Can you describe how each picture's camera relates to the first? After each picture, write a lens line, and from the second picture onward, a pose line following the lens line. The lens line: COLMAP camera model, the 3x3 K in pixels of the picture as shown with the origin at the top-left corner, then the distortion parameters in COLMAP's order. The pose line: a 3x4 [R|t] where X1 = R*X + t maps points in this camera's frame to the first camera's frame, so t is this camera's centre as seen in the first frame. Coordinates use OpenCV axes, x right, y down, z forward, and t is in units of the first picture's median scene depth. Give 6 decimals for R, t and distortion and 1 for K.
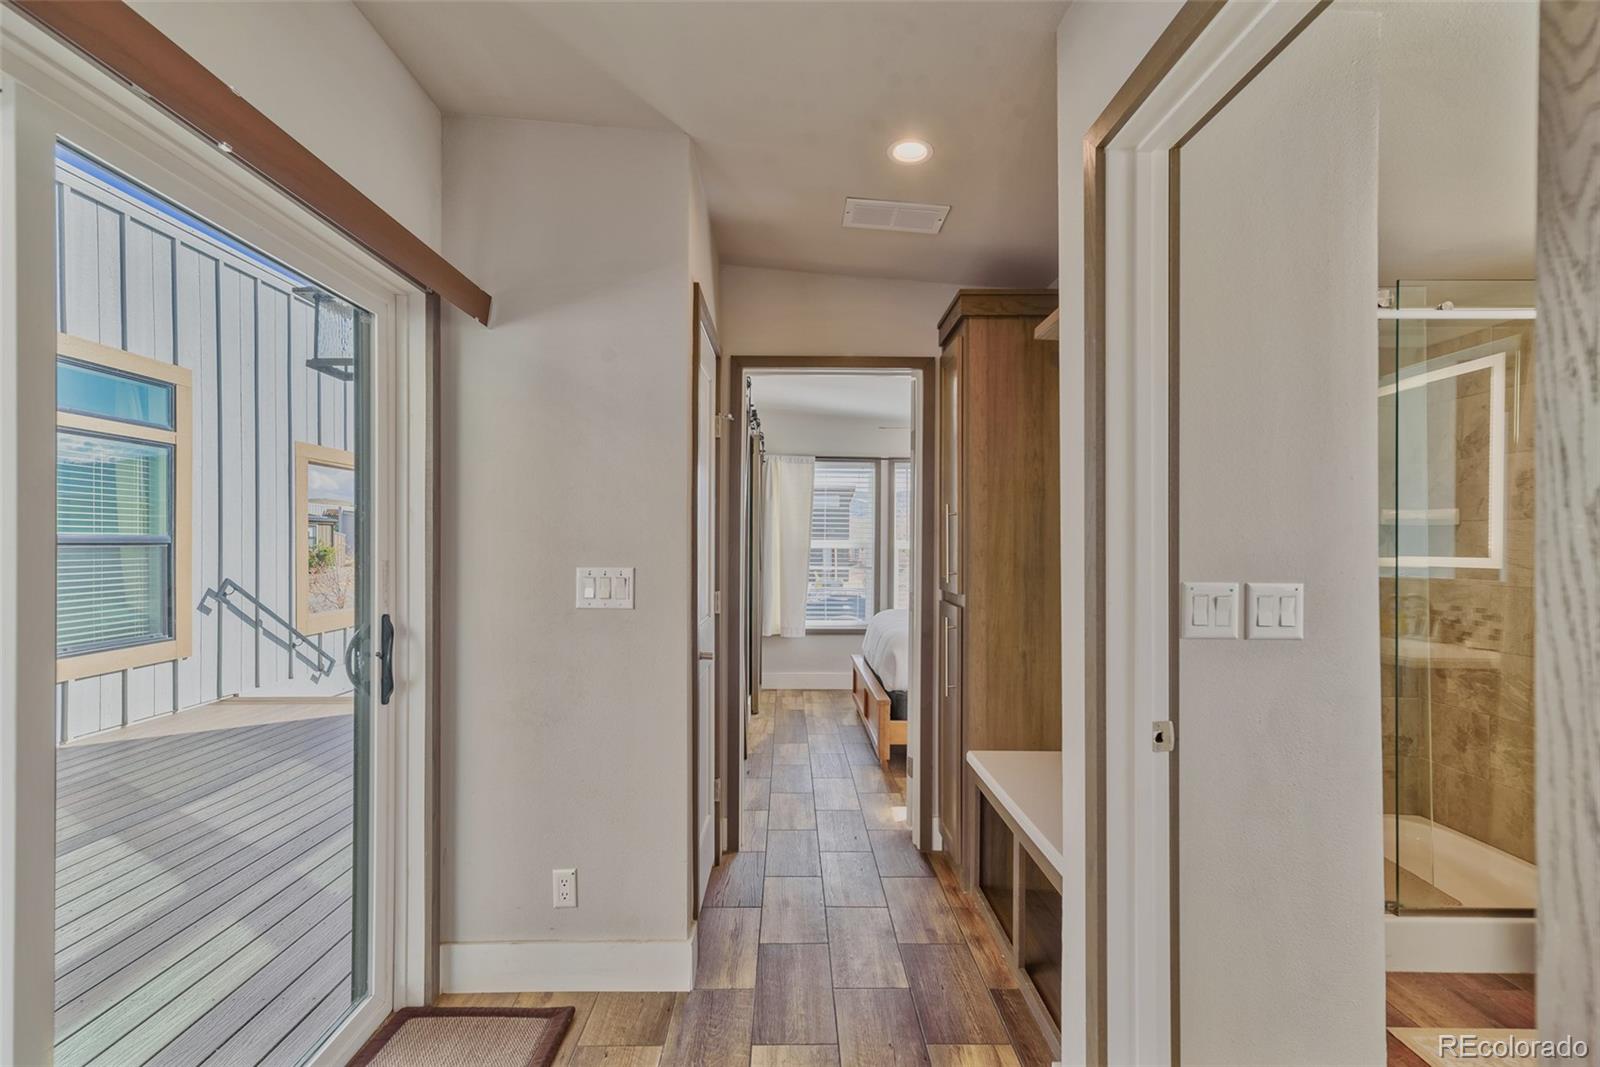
lens RADIAL K [[694.2, 0, 792.9], [0, 694.2, 544.0], [0, 0, 1]] dist [-0.001269, -0.000119]
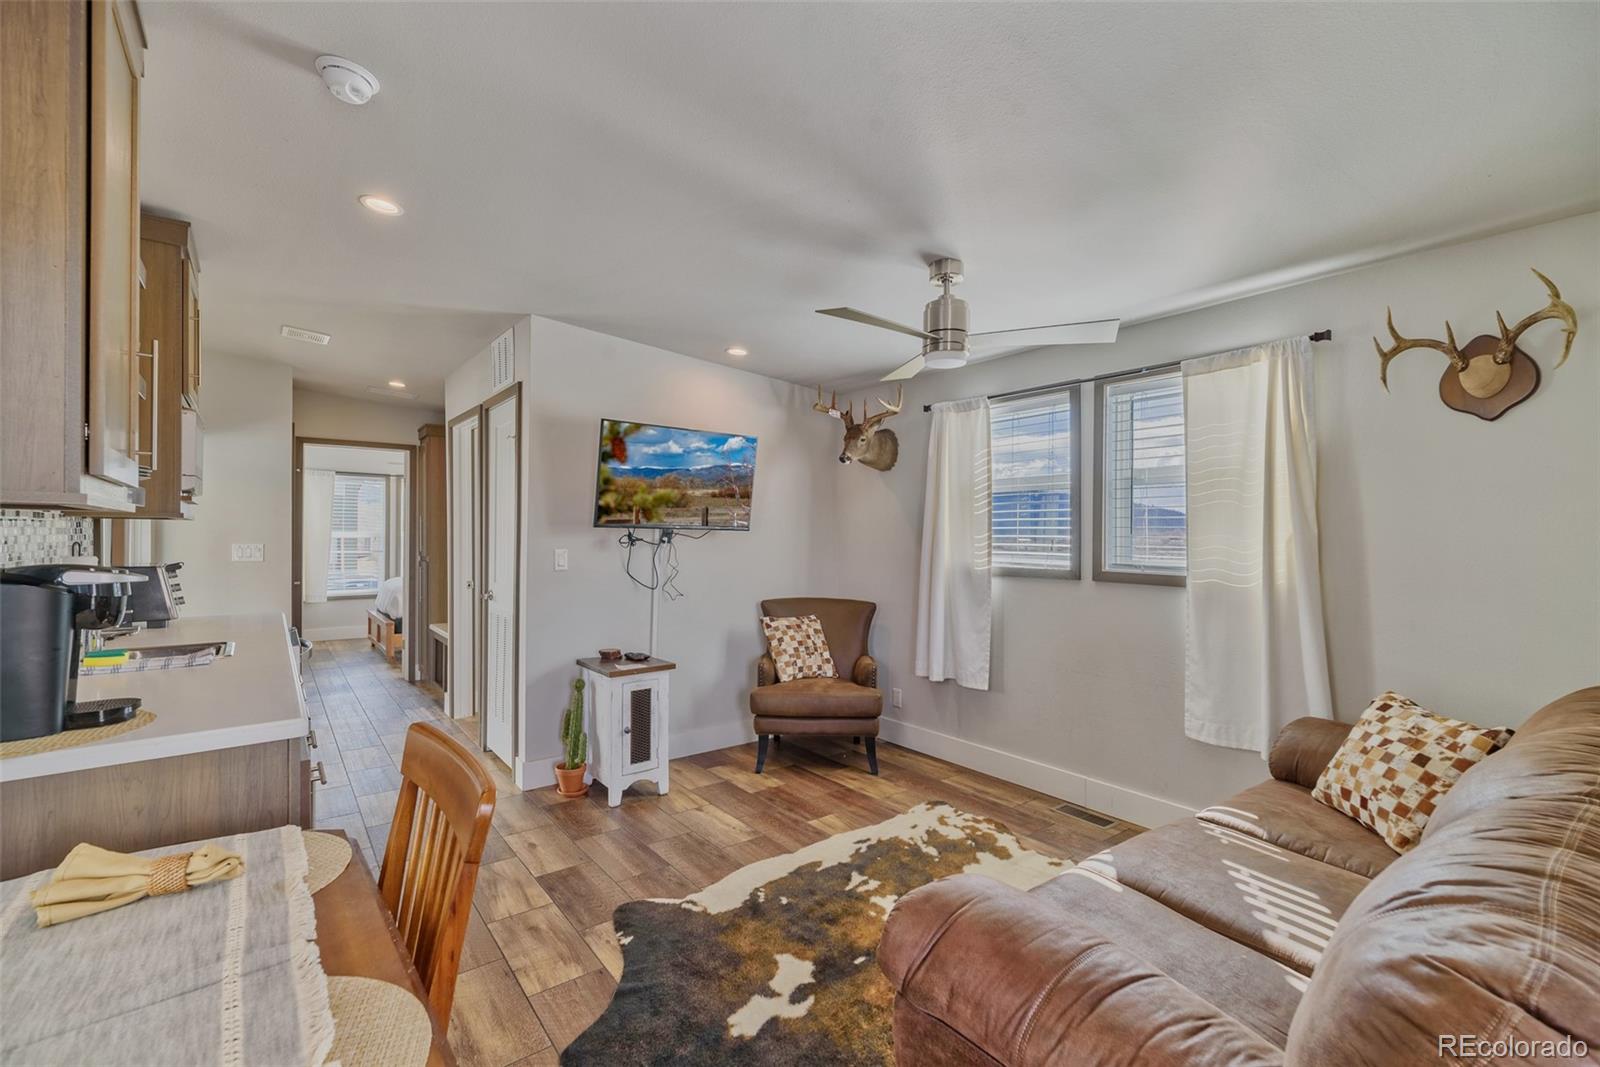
lens RADIAL K [[691.5, 0, 798.8], [0, 691.5, 540.0], [0, 0, 1]] dist [0.003081, 0.000692]
pose [[0.796312, -0.000144, 0.604886, -0.155656], [-0.003535, 0.999982, 0.004891, 0.002639], [-0.604876, -0.006033, 0.796297, -1.502351]]
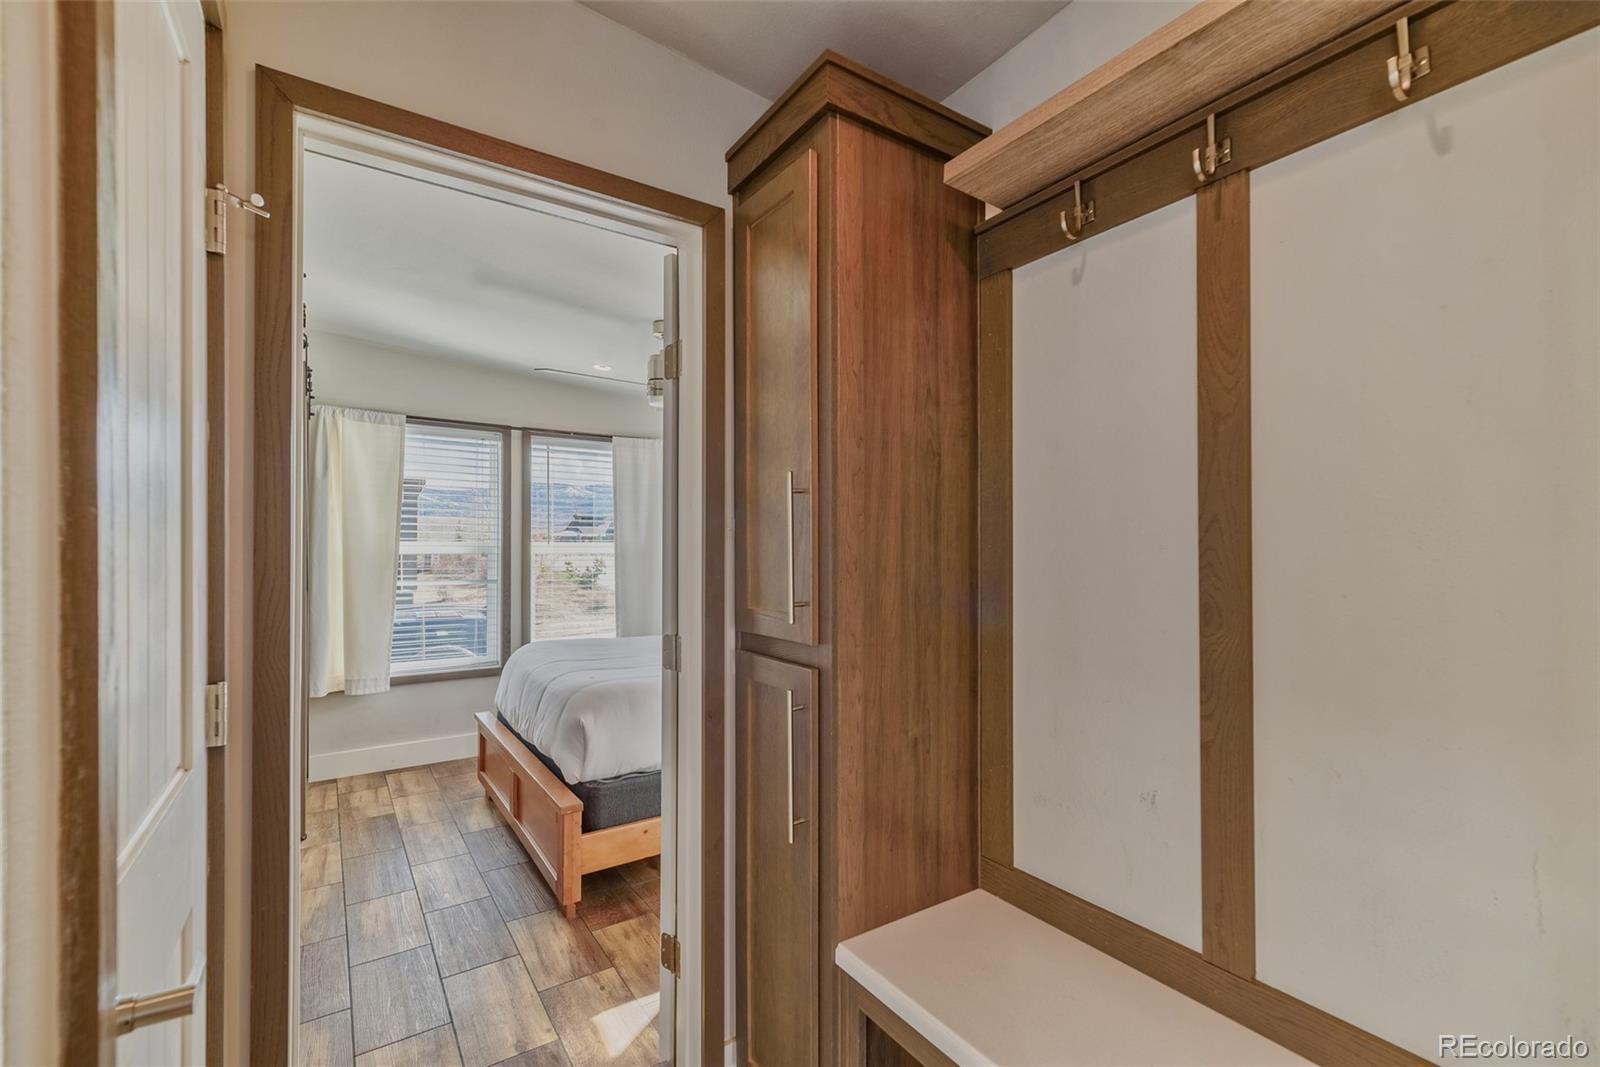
lens RADIAL K [[703.1, 0, 800.5], [0, 703.1, 547.1], [0, 0, 1]] dist [0.004763, 0.000242]
pose [[0.833497, -0.002758, 0.552517, -0.060008], [0.002499, 0.999996, 0.001222, -0.001467], [-0.552518, 0.000362, 0.833501, 0.547697]]
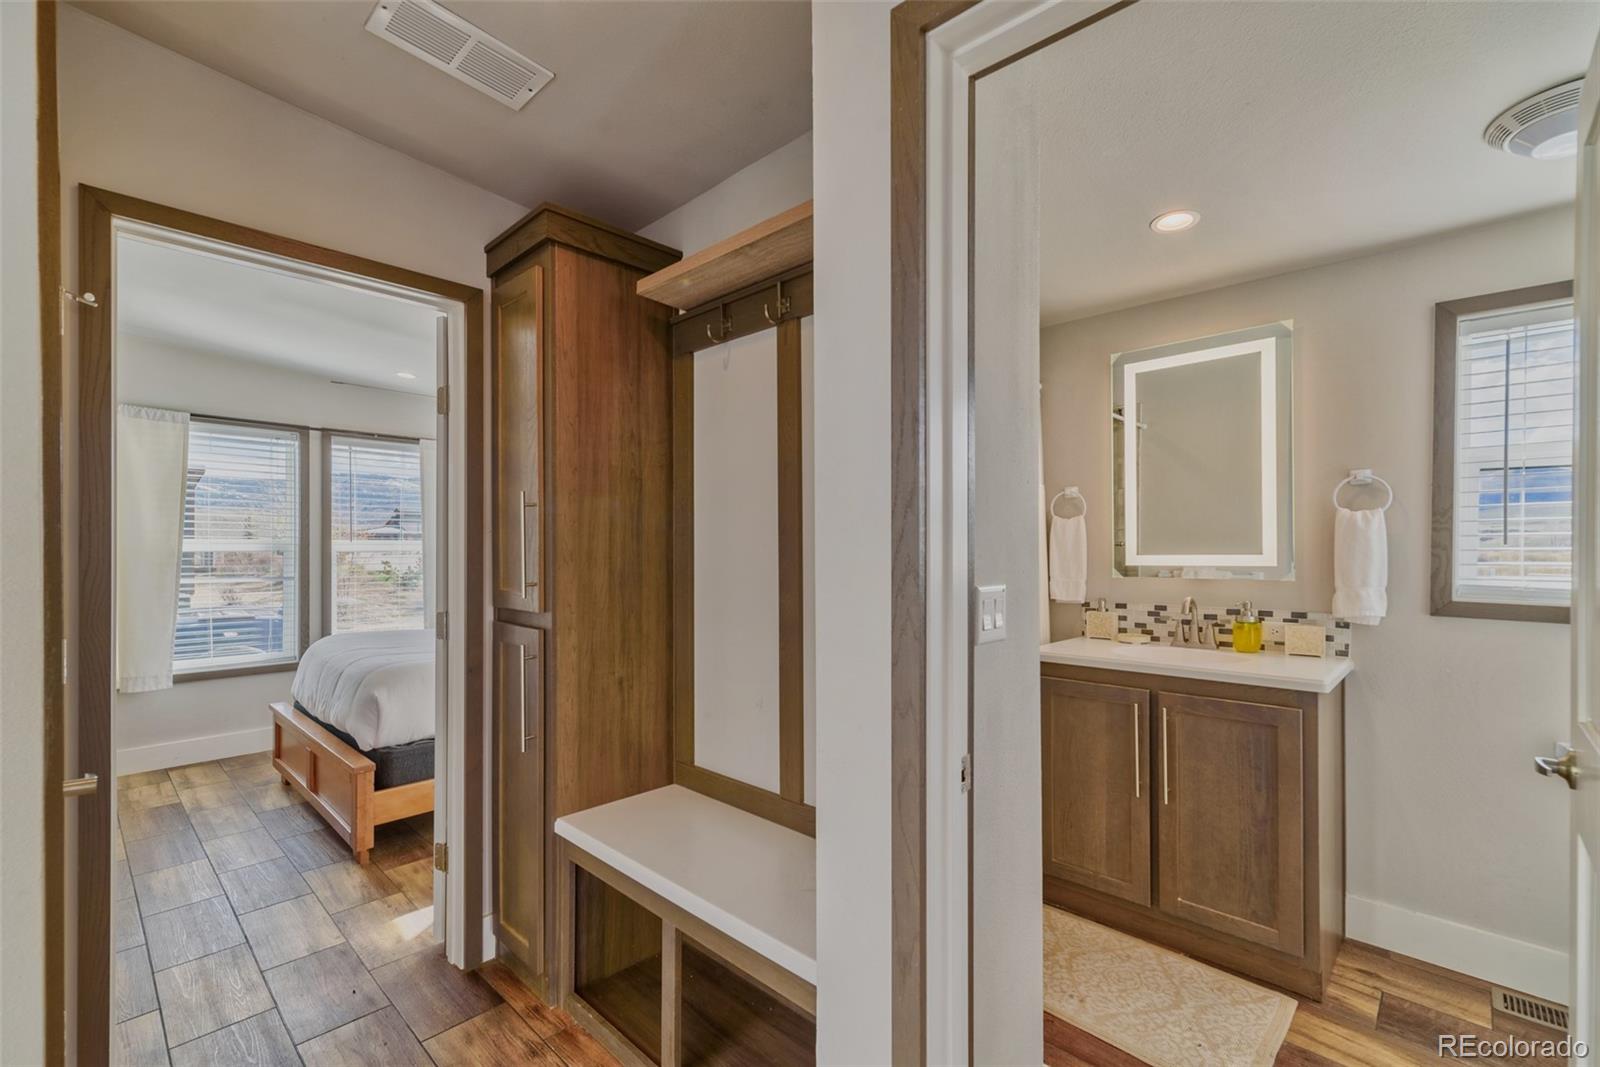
lens RADIAL K [[698.6, 0, 803.6], [0, 698.6, 548.6], [0, 0, 1]] dist [0.004338, 0.000520]
pose [[0.694350, -0.005867, 0.719614, -0.101976], [0.001832, 0.999978, 0.006385, -0.000517], [-0.719635, -0.003115, 0.694345, 0.266022]]
